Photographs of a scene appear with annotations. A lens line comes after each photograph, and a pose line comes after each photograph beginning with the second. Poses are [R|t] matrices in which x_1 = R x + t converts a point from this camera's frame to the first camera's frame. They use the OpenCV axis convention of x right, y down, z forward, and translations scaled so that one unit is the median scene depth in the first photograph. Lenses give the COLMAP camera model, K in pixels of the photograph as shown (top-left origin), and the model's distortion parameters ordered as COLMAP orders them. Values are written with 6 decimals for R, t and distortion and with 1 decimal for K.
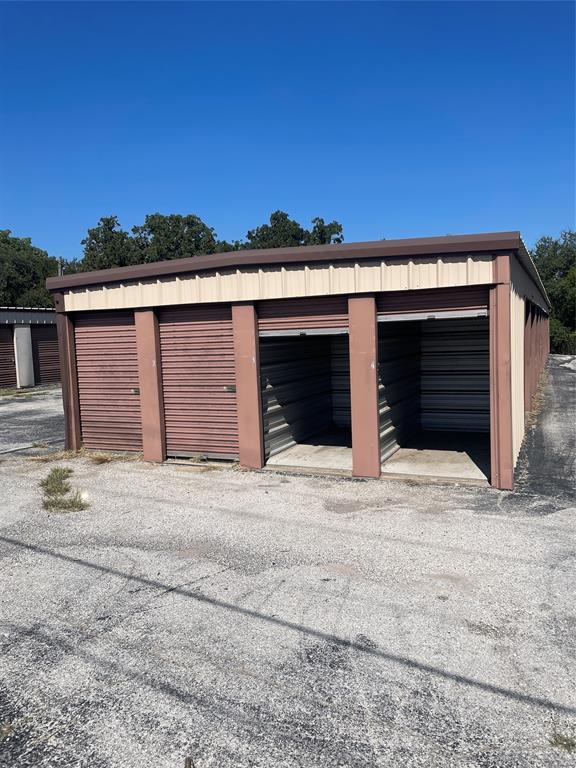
lens RADIAL K [[591.1, 0, 288.8], [0, 591.1, 385.5], [0, 0, 1]] dist [0.084351, -0.031229]
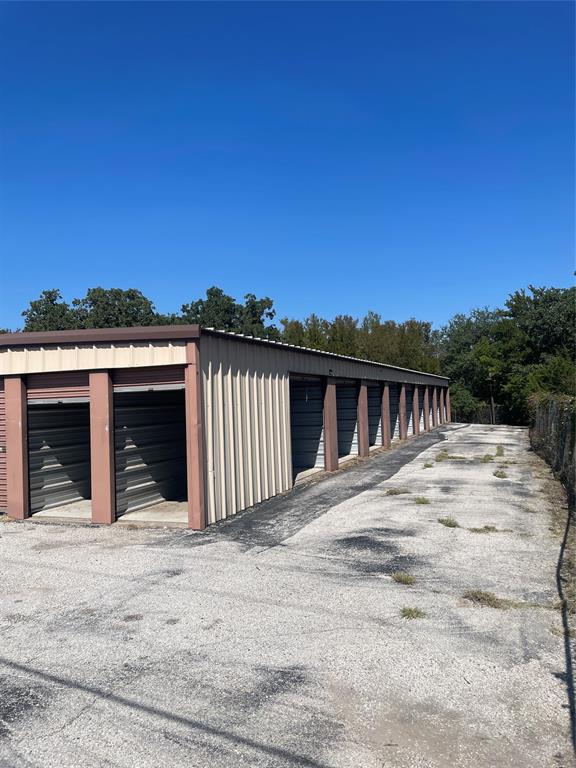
lens RADIAL K [[591.1, 0, 286.6], [0, 591.1, 385.0], [0, 0, 1]] dist [0.084351, -0.031229]
pose [[0.998937, 0.005349, 0.045789, 0.324450], [-0.000007, 0.993262, -0.115888, 0.013619], [-0.046101, 0.115764, 0.992206, -0.167827]]
